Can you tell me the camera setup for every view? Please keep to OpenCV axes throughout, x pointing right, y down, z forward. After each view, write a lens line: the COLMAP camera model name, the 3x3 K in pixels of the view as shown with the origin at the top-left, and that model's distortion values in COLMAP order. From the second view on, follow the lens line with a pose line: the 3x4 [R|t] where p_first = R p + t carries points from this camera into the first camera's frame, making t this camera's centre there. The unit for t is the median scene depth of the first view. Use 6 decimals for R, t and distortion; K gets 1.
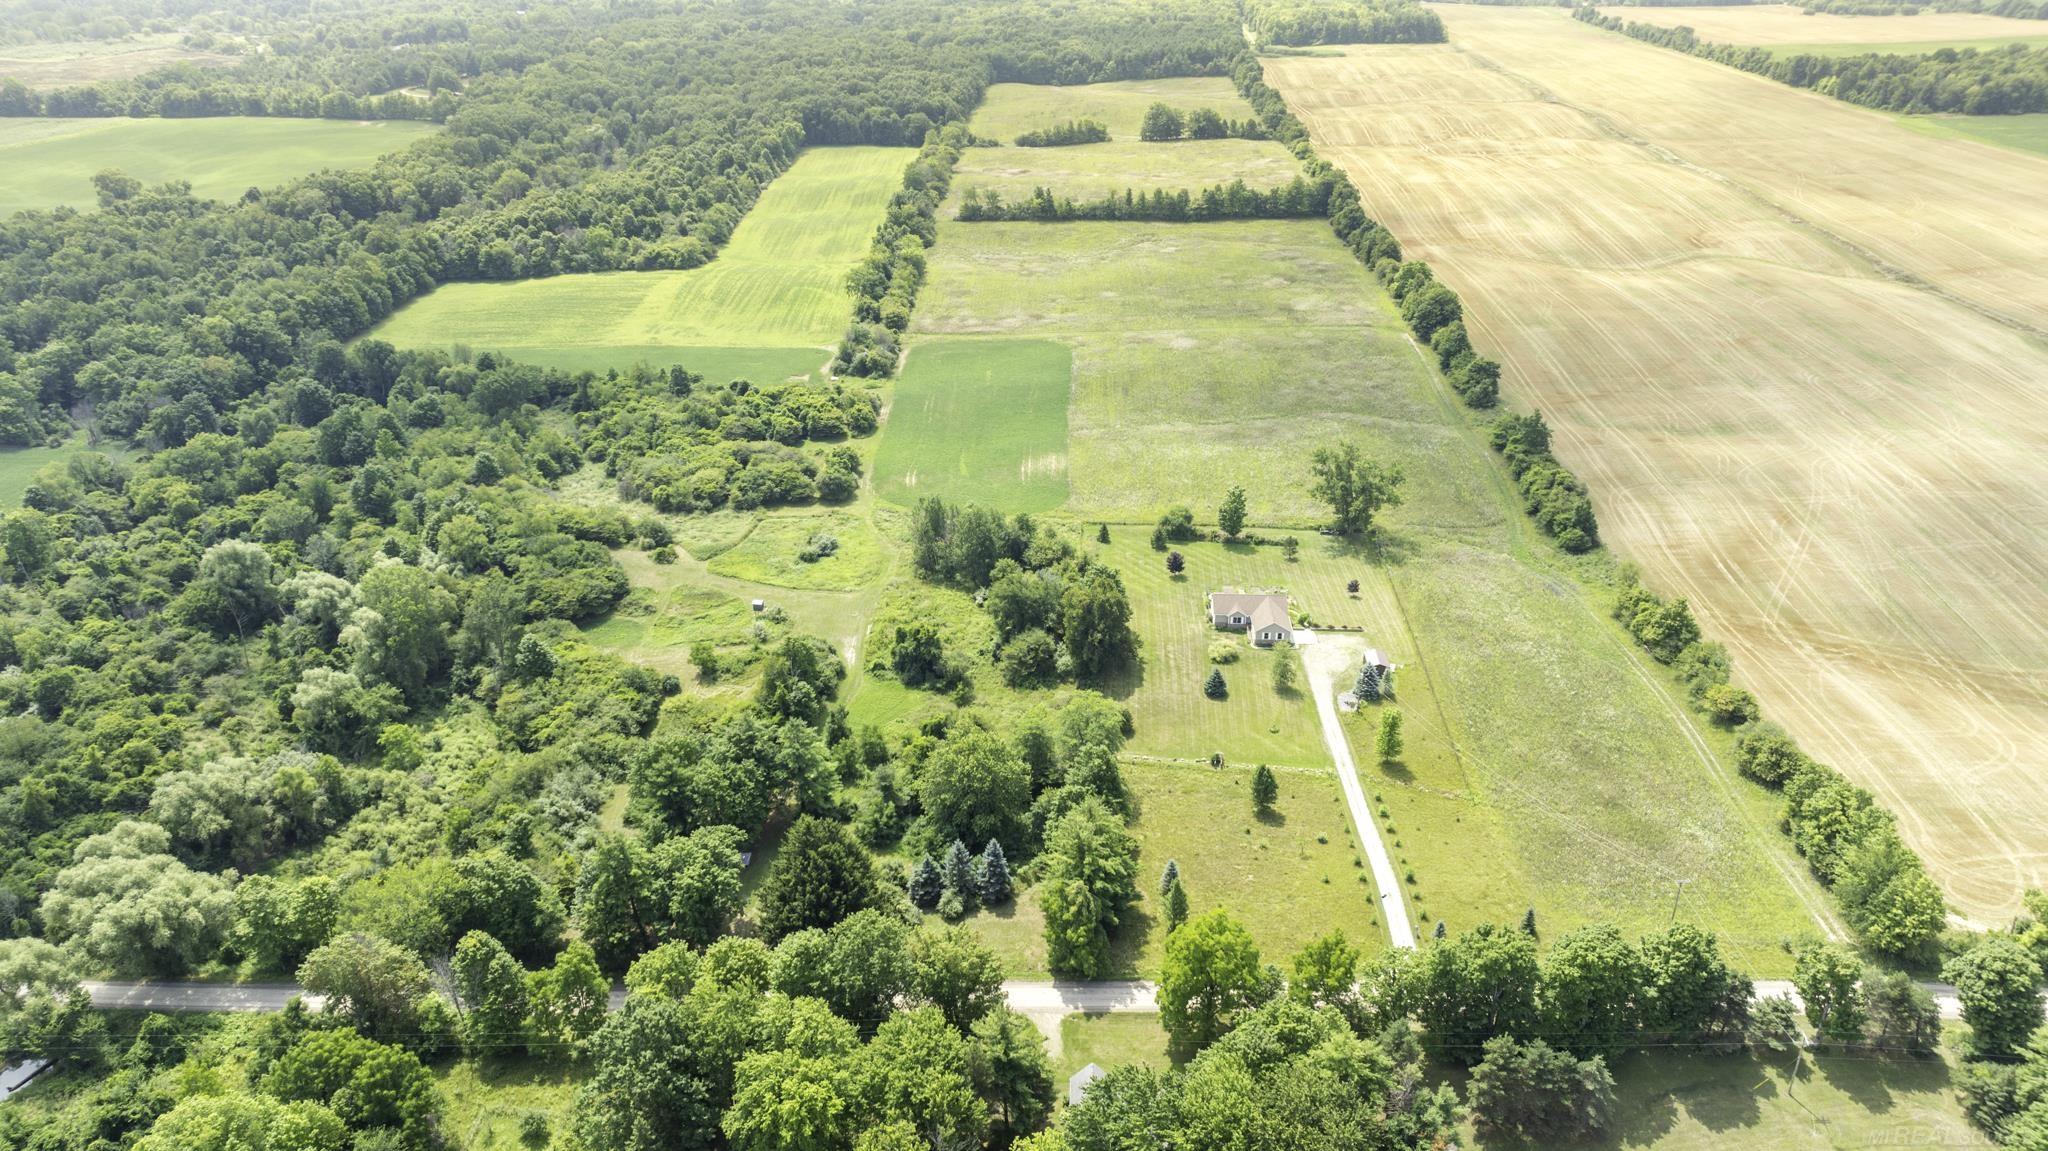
lens RADIAL K [[1439.1, 0, 1014.0], [0, 1439.1, 571.1], [0, 0, 1]] dist [-0.044459, 0.048323]
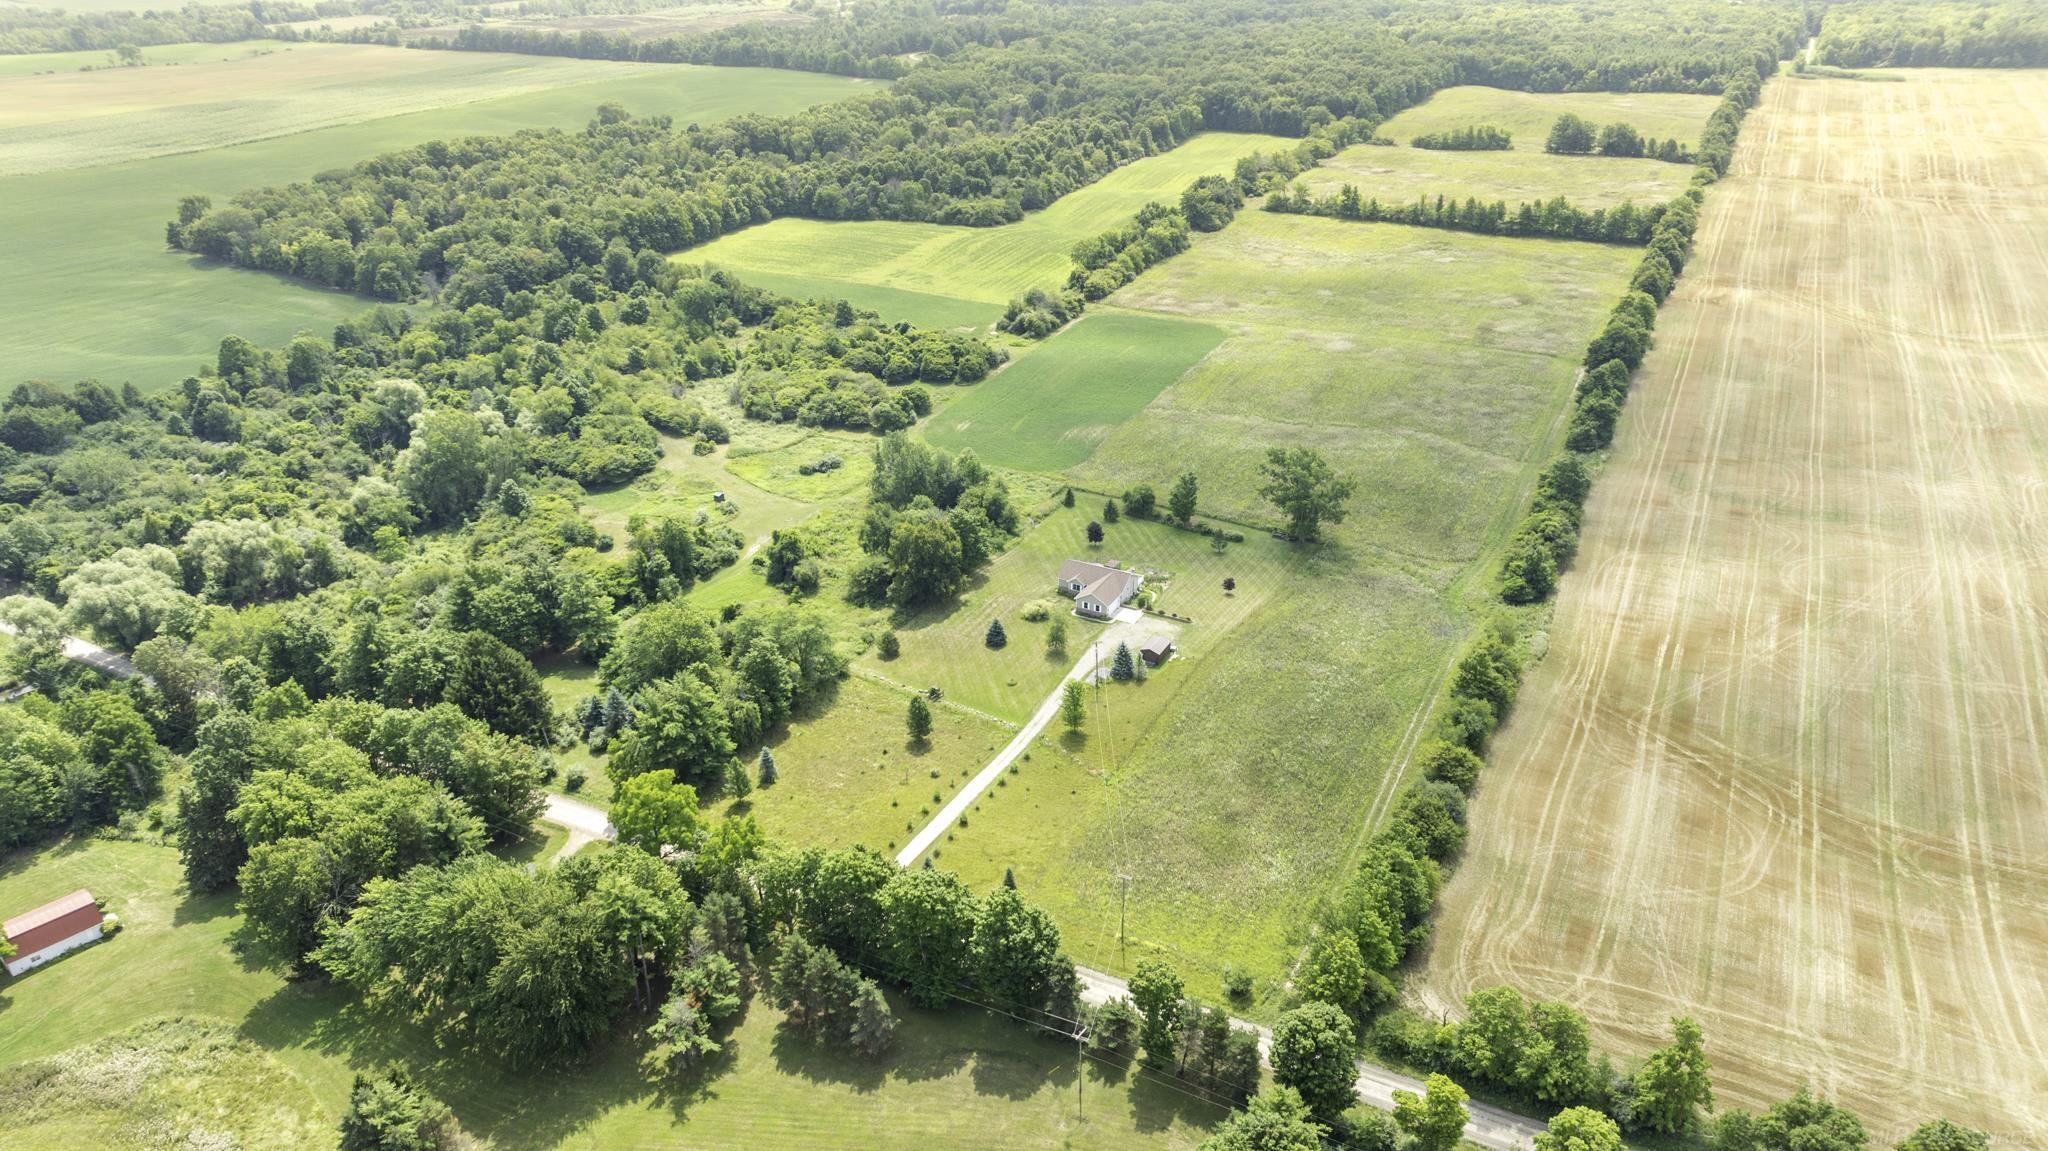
lens RADIAL K [[1439.1, 0, 1028.0], [0, 1439.1, 575.6], [0, 0, 1]] dist [-0.044459, 0.048323]
pose [[0.904757, 0.192767, -0.379811, 0.271824], [-0.190054, 0.980741, 0.045028, -0.007461], [0.381176, 0.031445, 0.923968, 0.017316]]
